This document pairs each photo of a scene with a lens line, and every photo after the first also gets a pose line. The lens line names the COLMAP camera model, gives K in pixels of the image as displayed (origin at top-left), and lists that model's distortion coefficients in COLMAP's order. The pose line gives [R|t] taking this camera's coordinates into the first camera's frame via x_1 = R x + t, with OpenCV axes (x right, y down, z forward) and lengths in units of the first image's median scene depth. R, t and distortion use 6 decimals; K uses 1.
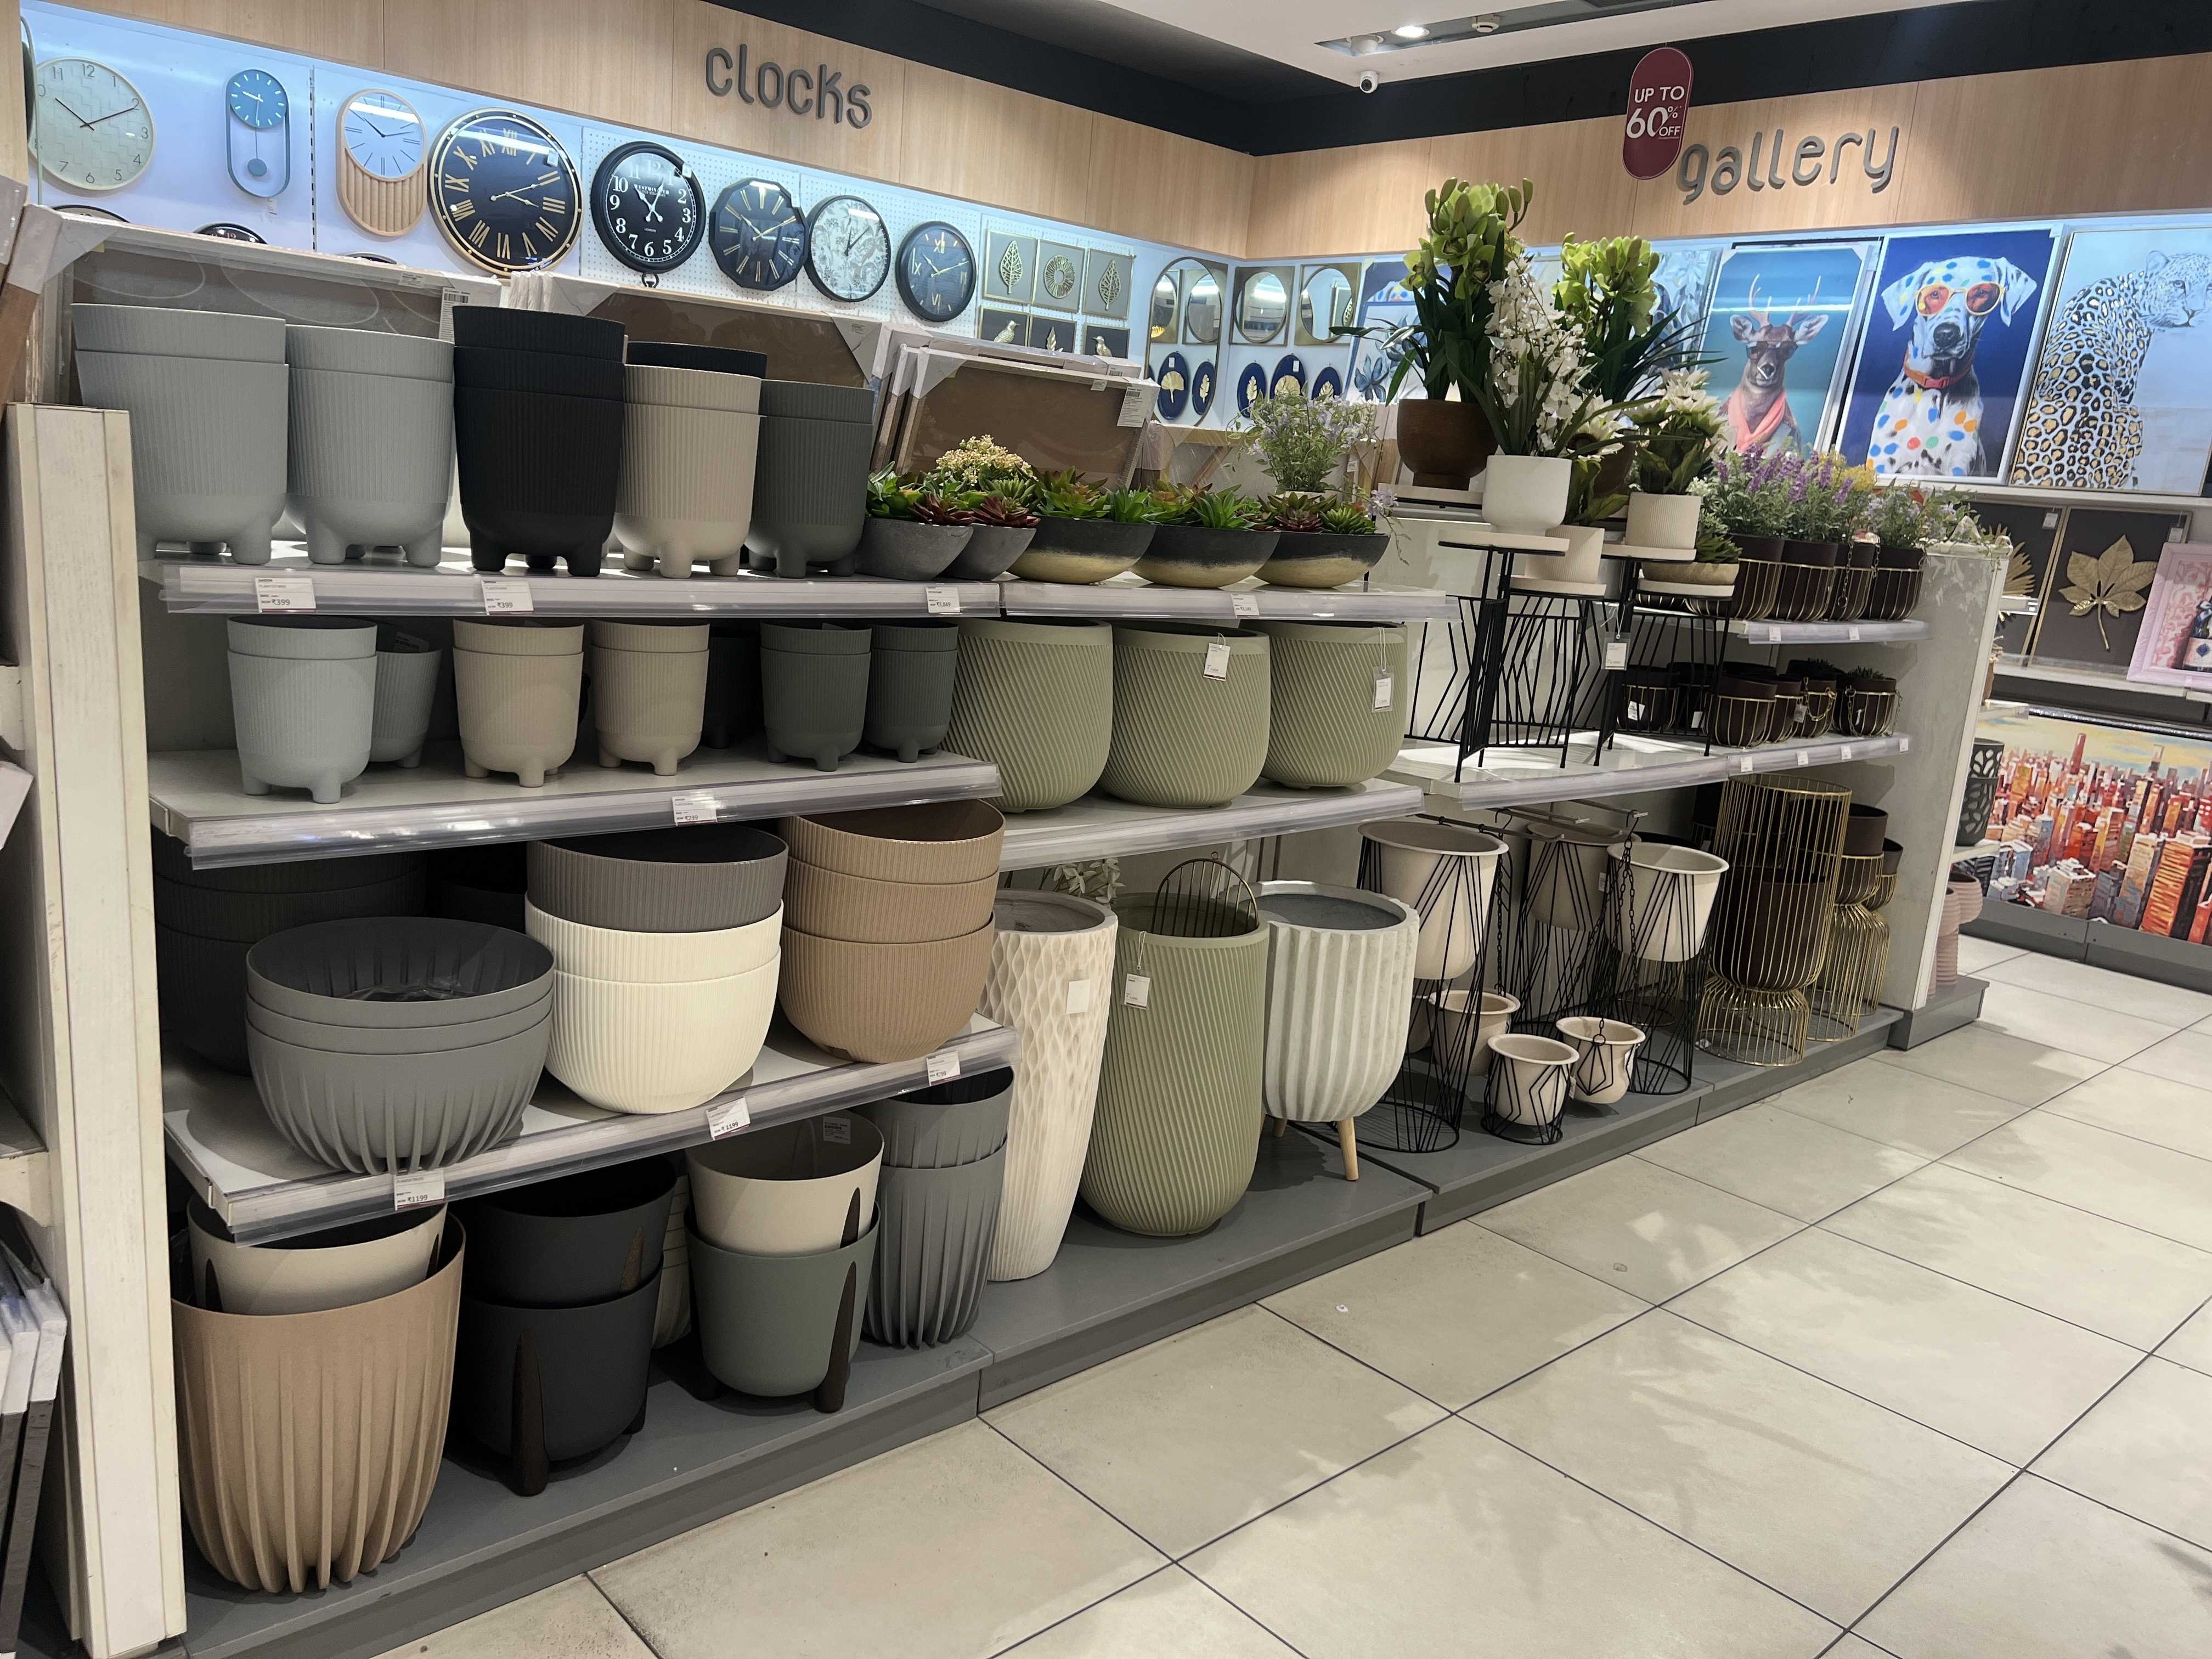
lens RADIAL K [[1660.1, 0, 1101.7], [0, 1660.1, 846.4], [0, 0, 1]] dist [0.057203, -0.074059]
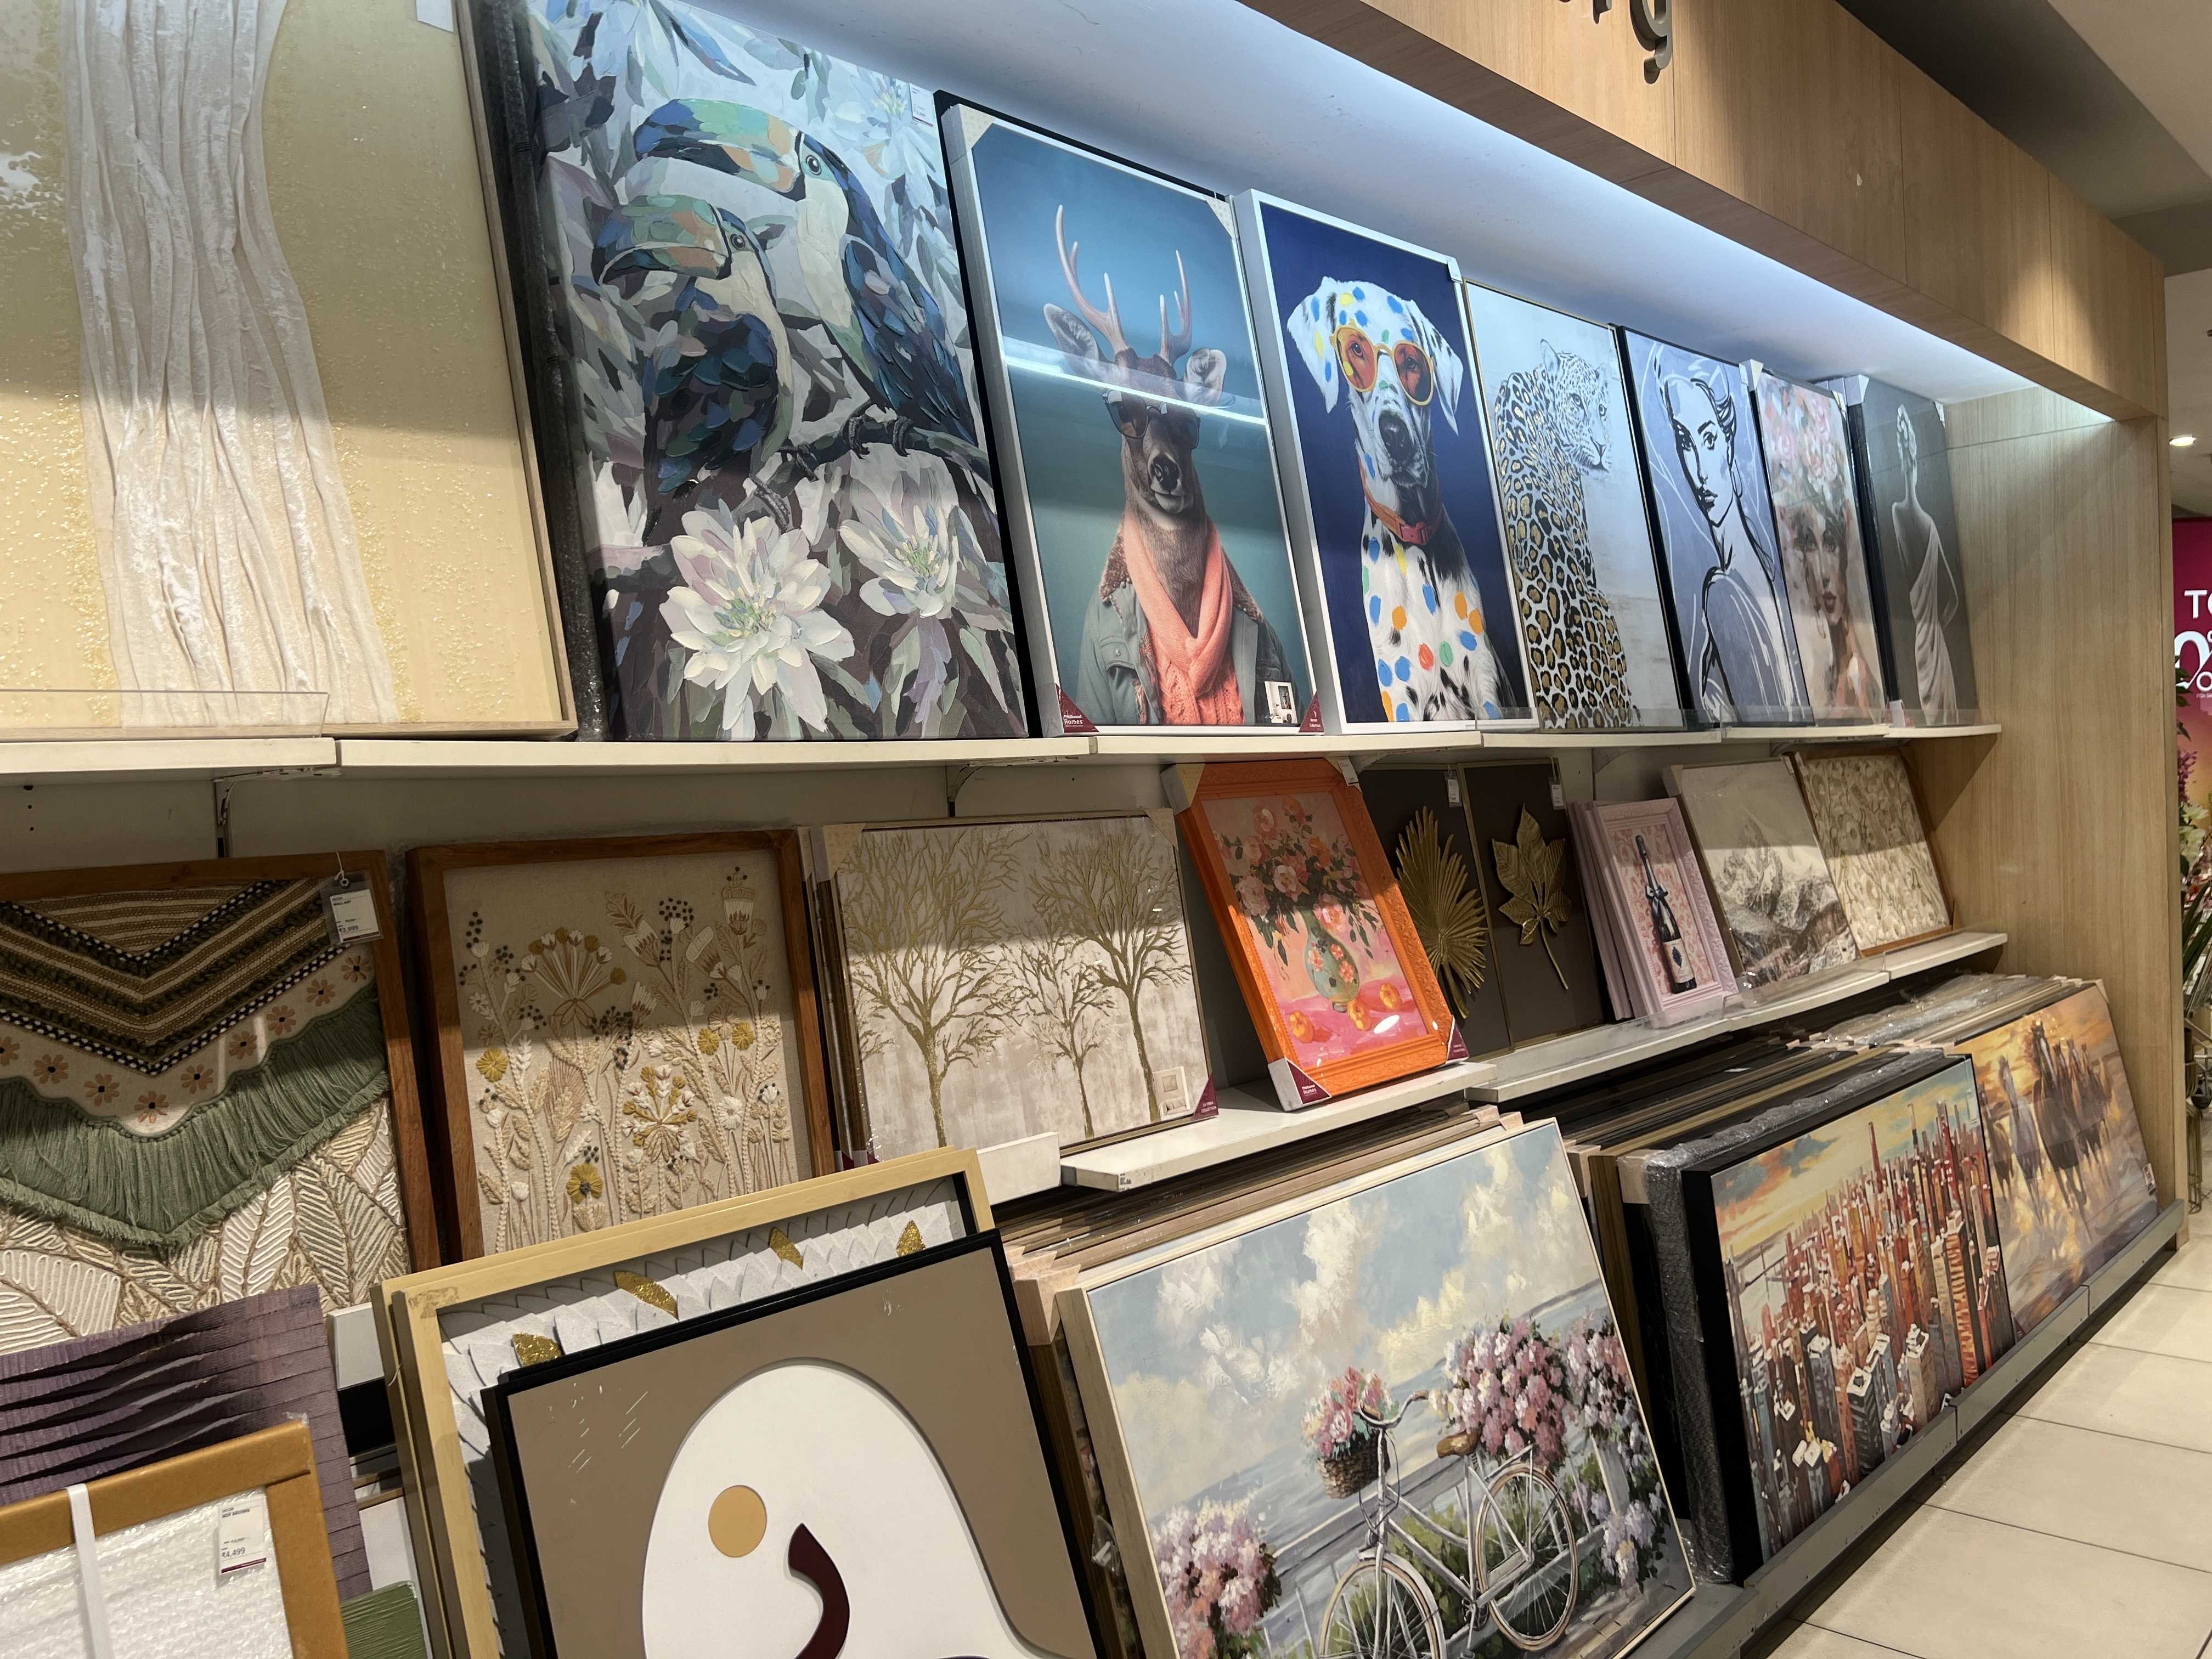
lens RADIAL K [[1660.1, 0, 1101.7], [0, 1660.1, 846.4], [0, 0, 1]] dist [0.057203, -0.074059]
pose [[-0.065078, -0.112724, 0.991493, 0.020319], [0.250943, 0.959820, 0.125594, -0.267926], [-0.965812, 0.256982, -0.034176, 1.106135]]
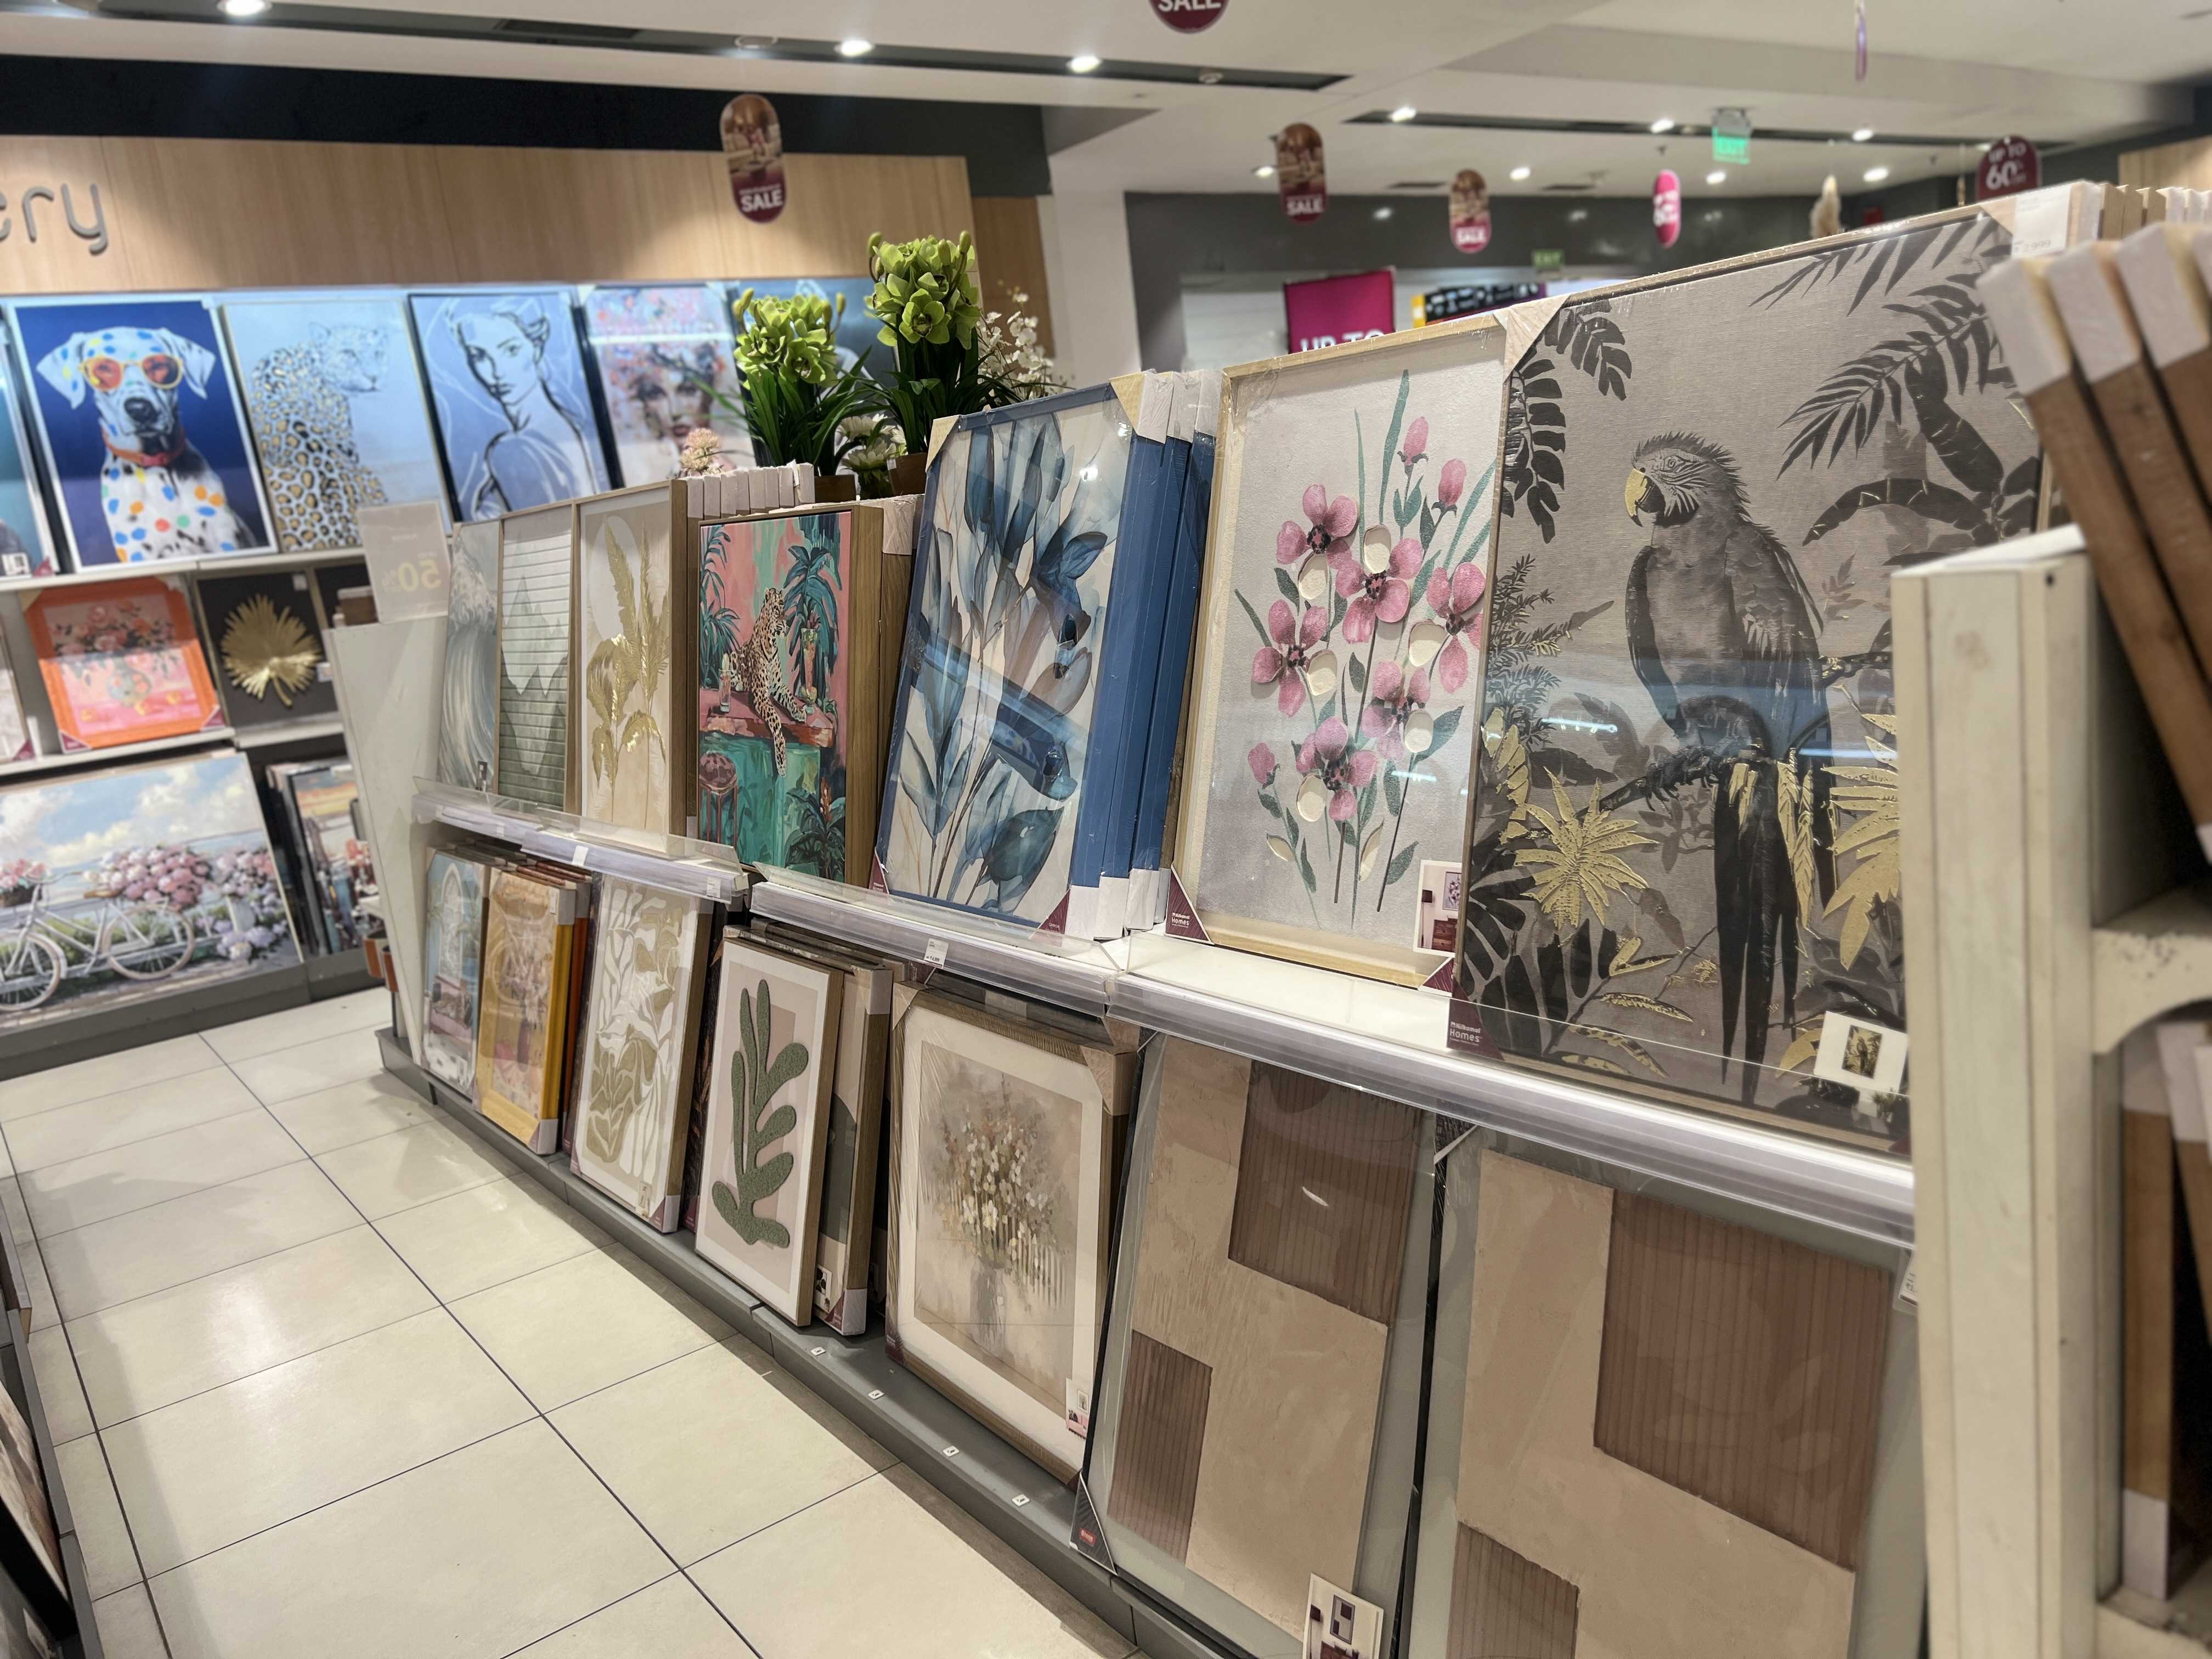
lens RADIAL K [[1659.8, 0, 1095.0], [0, 1659.8, 841.5], [0, 0, 1]] dist [0.053062, -0.056471]
pose [[0.089145, -0.282397, 0.955147, -0.404477], [0.335095, 0.911567, 0.238237, -0.127463], [-0.937958, 0.298827, 0.175891, 0.399430]]
